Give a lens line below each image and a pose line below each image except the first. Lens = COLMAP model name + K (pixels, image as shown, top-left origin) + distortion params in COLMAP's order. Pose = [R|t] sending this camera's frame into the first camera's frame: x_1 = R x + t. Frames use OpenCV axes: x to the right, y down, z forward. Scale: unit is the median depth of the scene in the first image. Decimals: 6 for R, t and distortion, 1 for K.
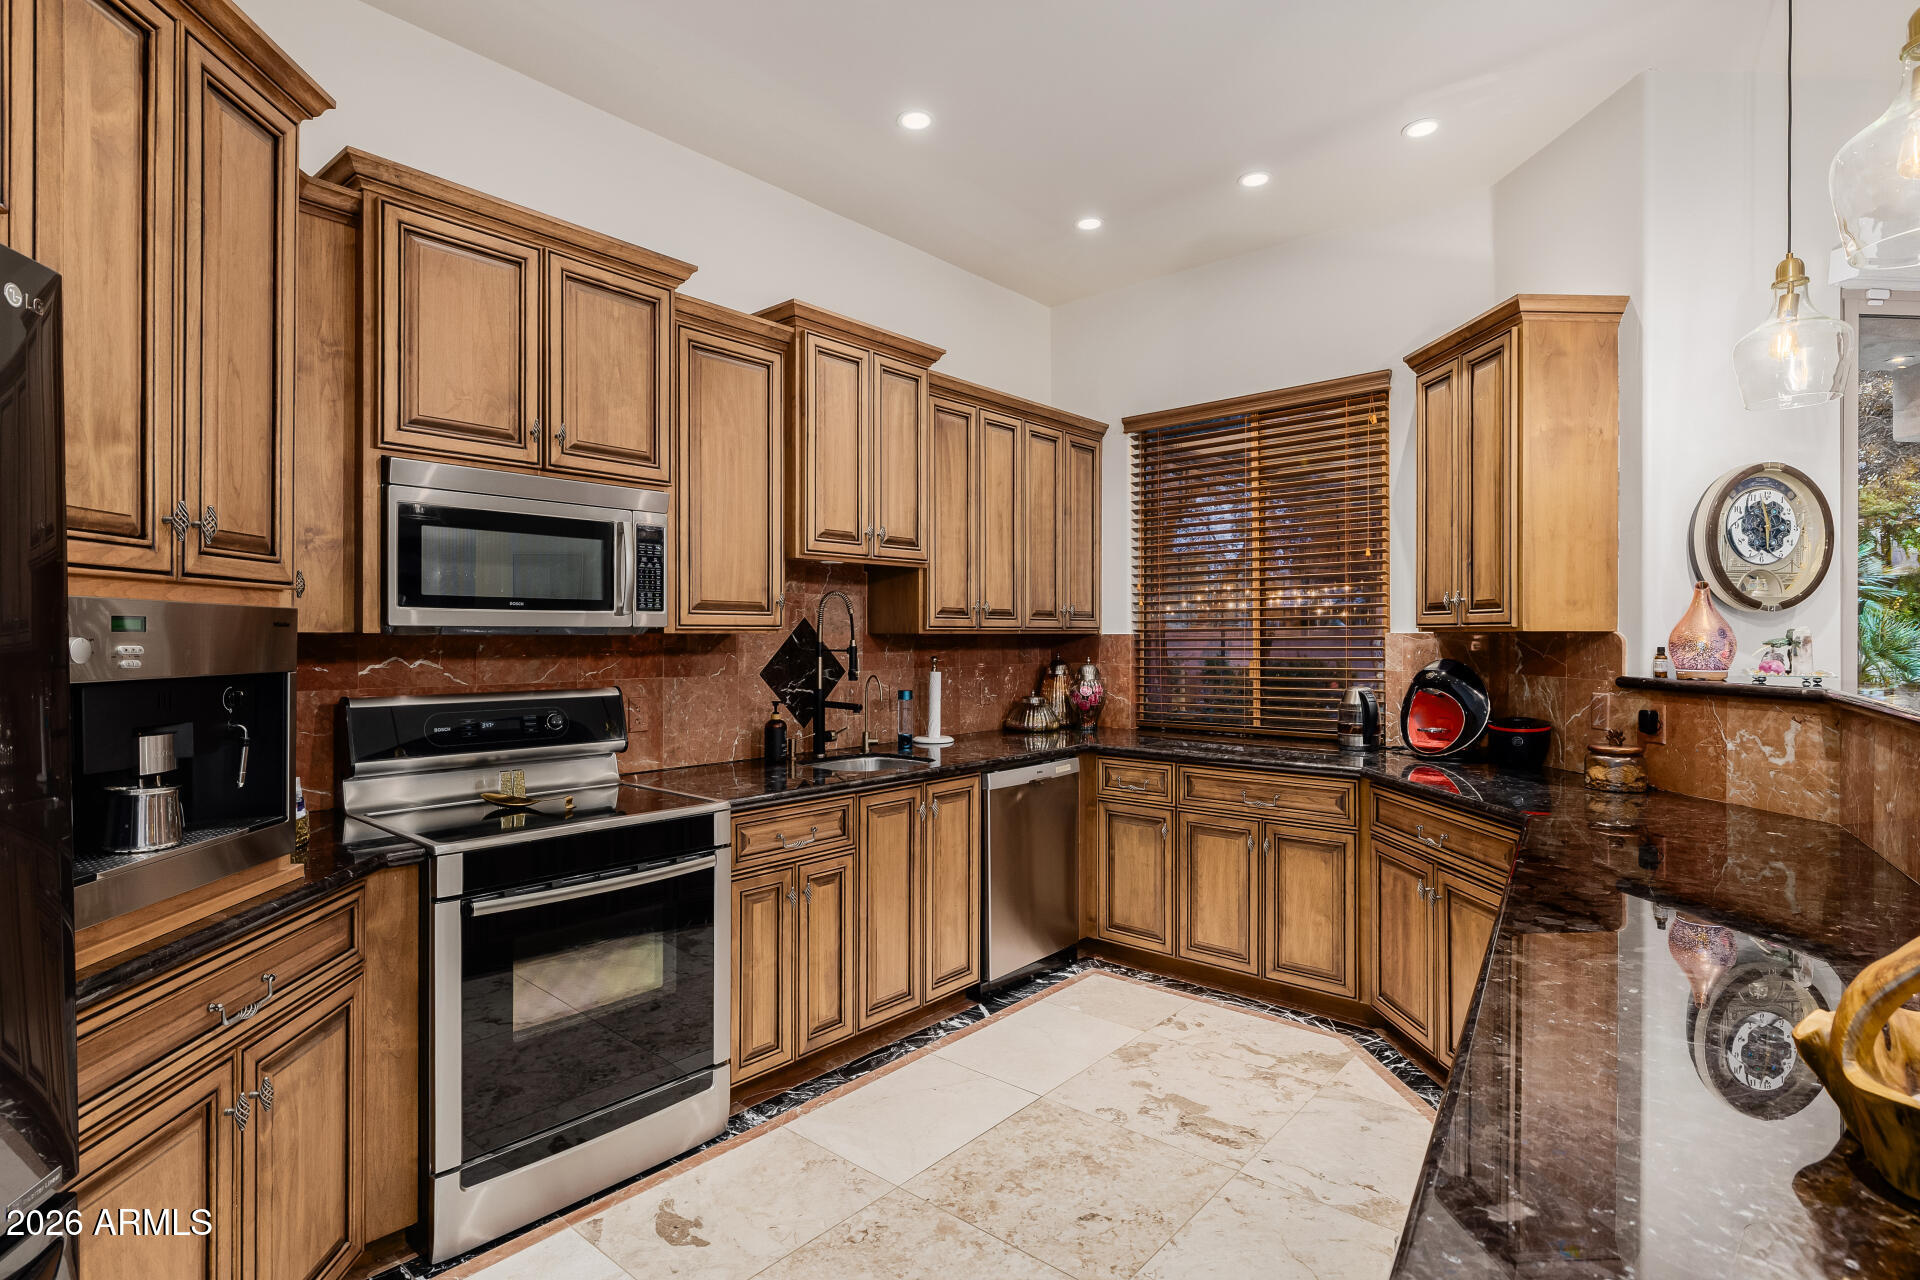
lens RADIAL K [[965.1, 0, 952.9], [0, 965.1, 637.2], [0, 0, 1]] dist [-0.003718, 0.000783]
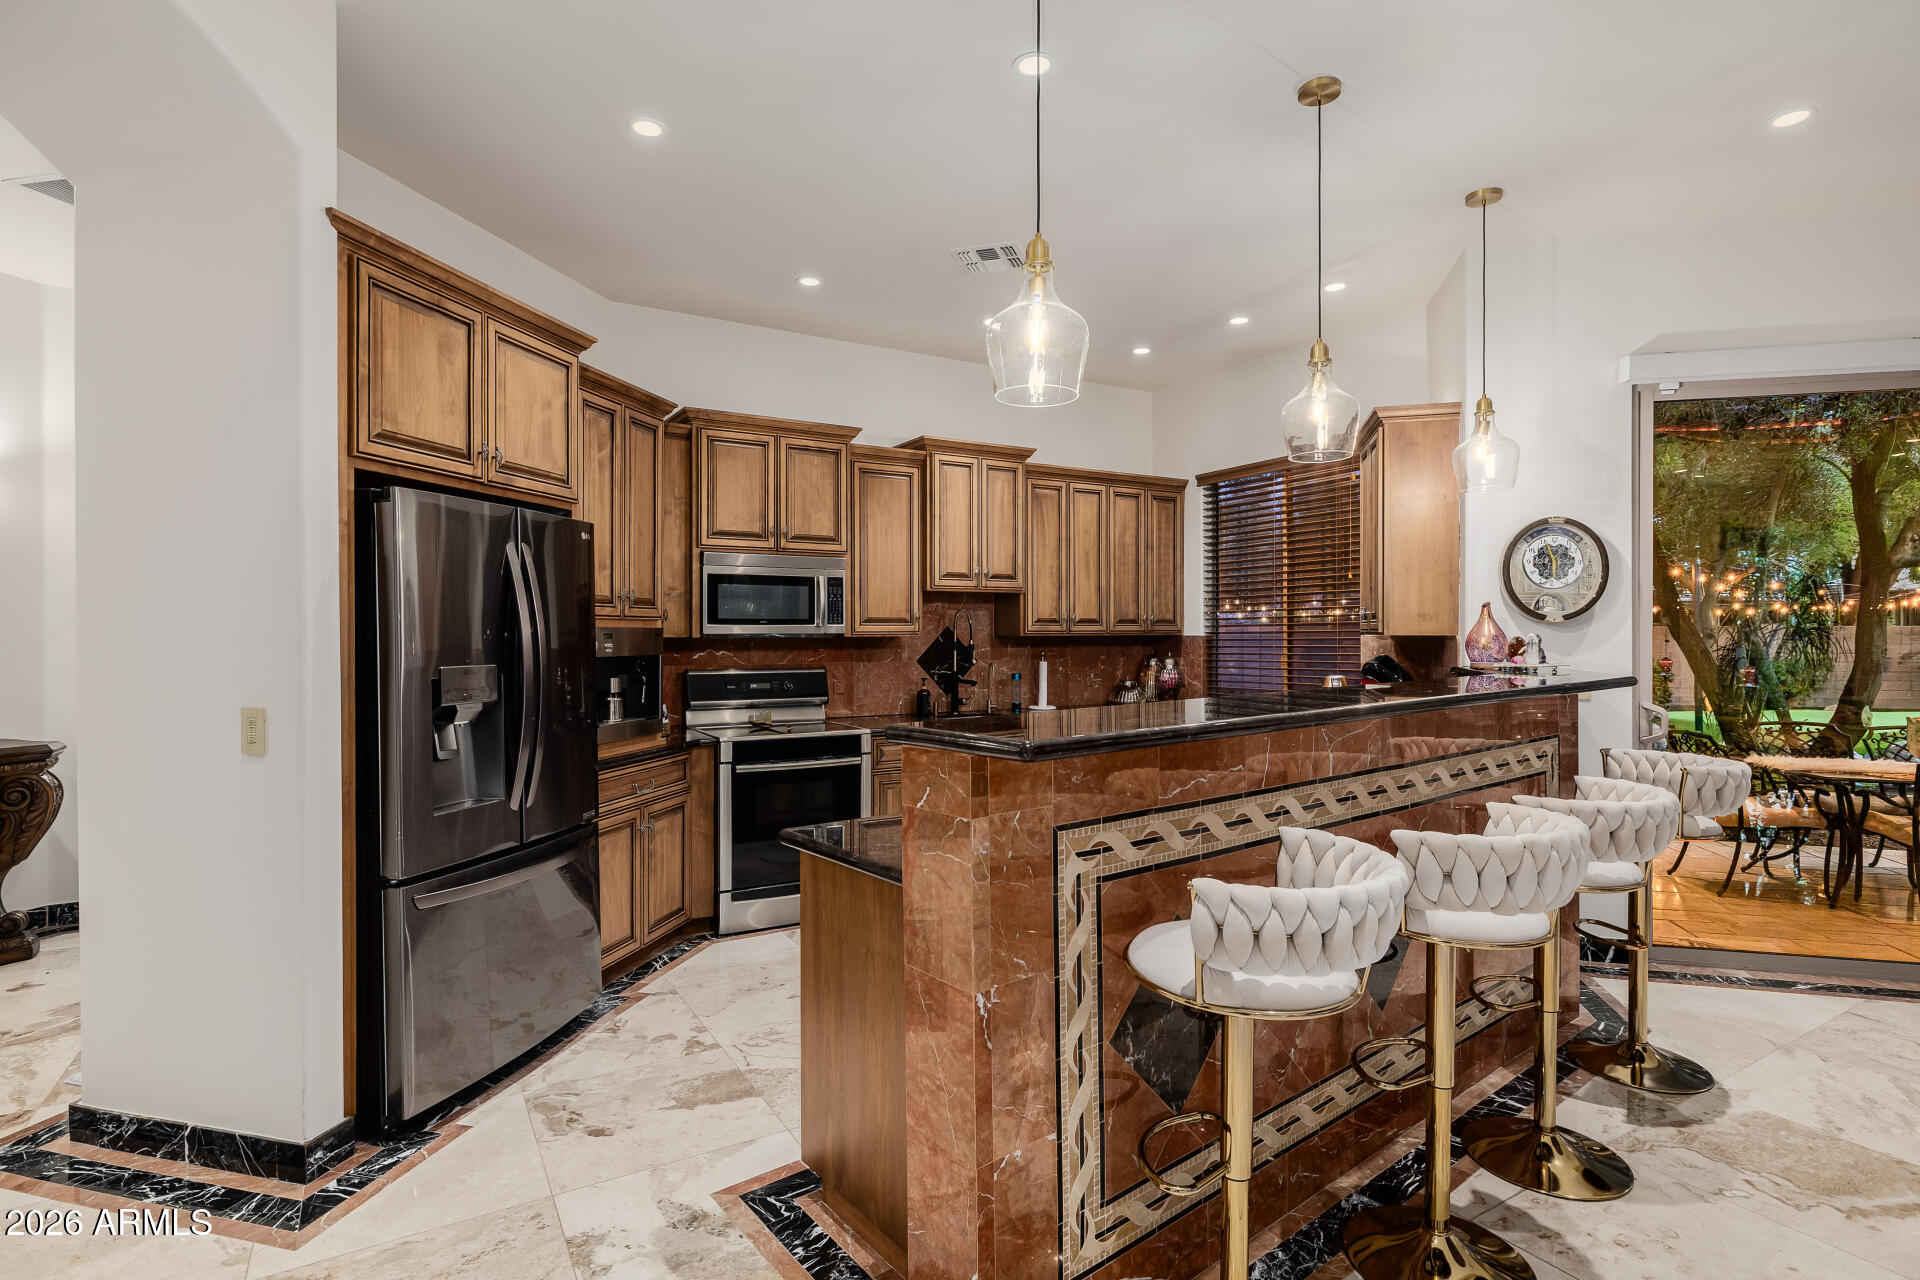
lens RADIAL K [[965.1, 0, 961.3], [0, 965.1, 636.0], [0, 0, 1]] dist [-0.003718, 0.000783]
pose [[0.951424, 0.000174, -0.307885, 0.459853], [0.000471, 0.999998, 0.002020, -0.008681], [0.307885, -0.002067, 0.951421, -0.634431]]
